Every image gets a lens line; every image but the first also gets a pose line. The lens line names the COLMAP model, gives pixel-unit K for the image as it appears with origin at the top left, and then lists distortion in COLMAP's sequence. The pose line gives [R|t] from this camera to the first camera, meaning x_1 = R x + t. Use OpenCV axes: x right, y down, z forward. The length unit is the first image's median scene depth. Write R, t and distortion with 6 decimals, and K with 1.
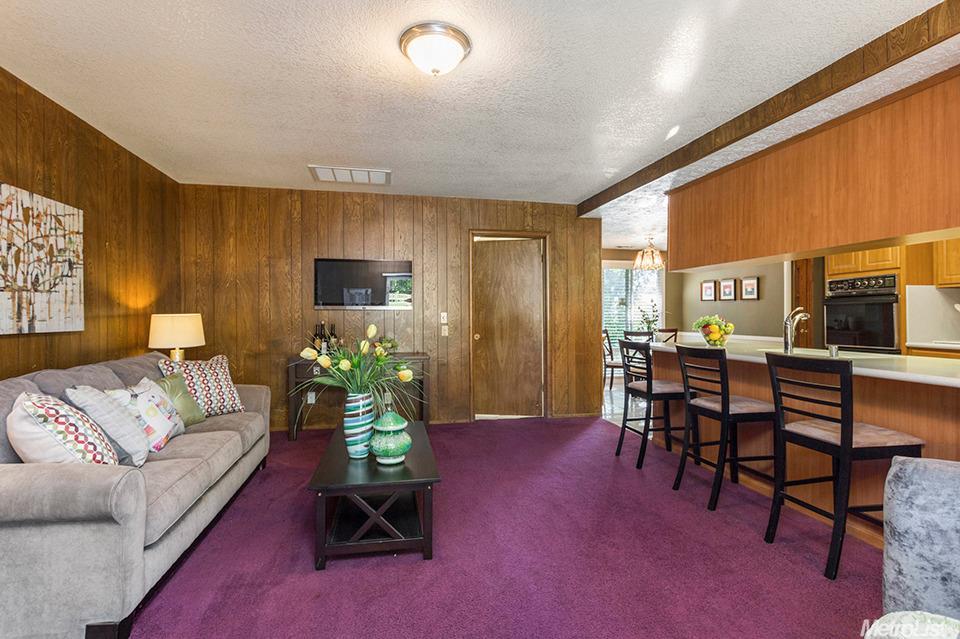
lens RADIAL K [[460.6, 0, 478.3], [0, 460.6, 314.7], [0, 0, 1]] dist [0.001090, 0.000691]
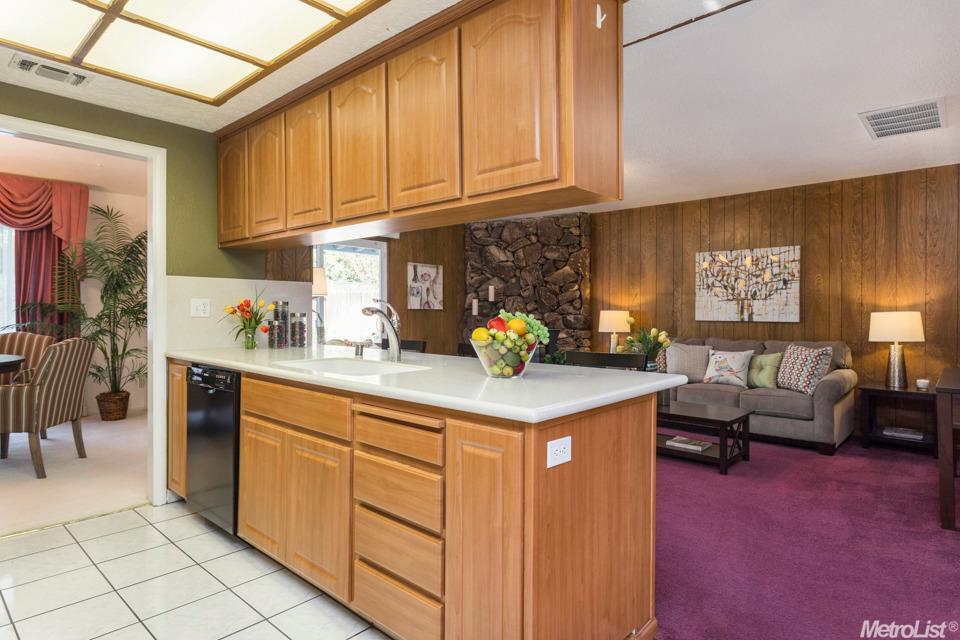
lens RADIAL K [[539.9, 0, 474.3], [0, 539.9, 308.3], [0, 0, 1]] dist [0.003776, 0.000211]
pose [[-0.813949, -0.007173, -0.580892, 1.255887], [-0.002719, 0.999960, -0.008538, 0.007531], [0.580930, -0.005370, -0.813936, 2.098803]]
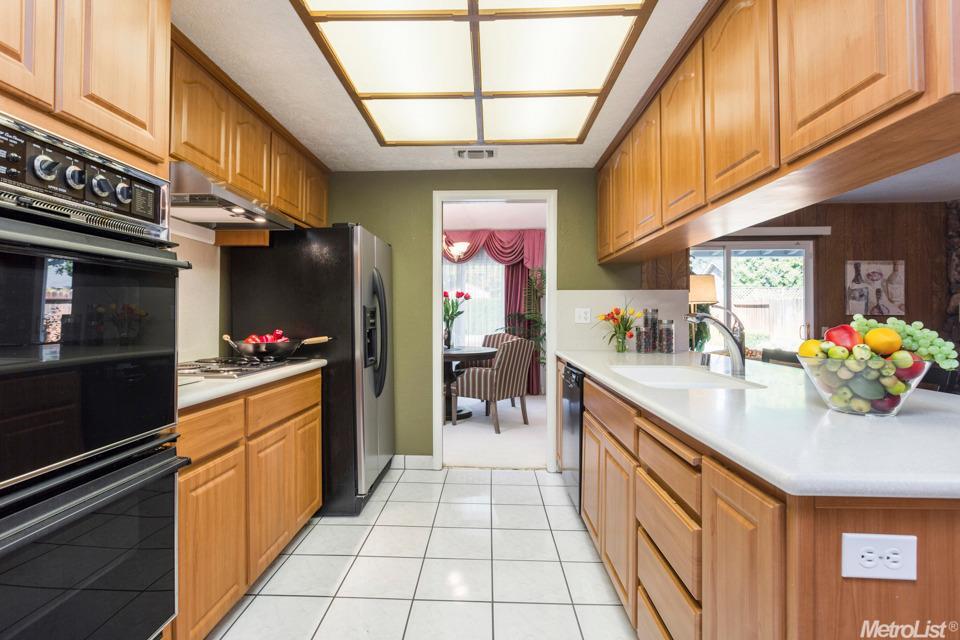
lens RADIAL K [[460.7, 0, 467.6], [0, 460.7, 316.8], [0, 0, 1]] dist [0.002649, 0.001306]
pose [[-0.967891, 0.001767, 0.251363, 1.029216], [0.000268, 0.999982, -0.005995, 0.007425], [-0.251369, -0.005735, -0.967874, 2.029160]]
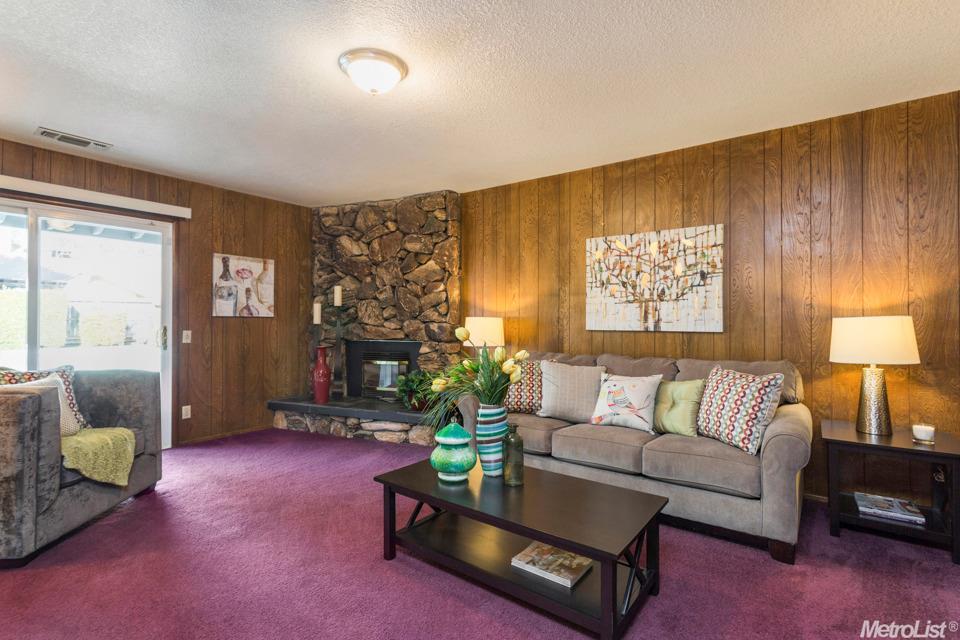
lens RADIAL K [[460.6, 0, 478.3], [0, 460.6, 315.2], [0, 0, 1]] dist [0.001090, 0.000691]
pose [[-0.746394, -0.005387, -0.665483, 0.358935], [0.002475, 0.999938, -0.010870, 0.005448], [0.665500, -0.009760, -0.746334, 1.623522]]
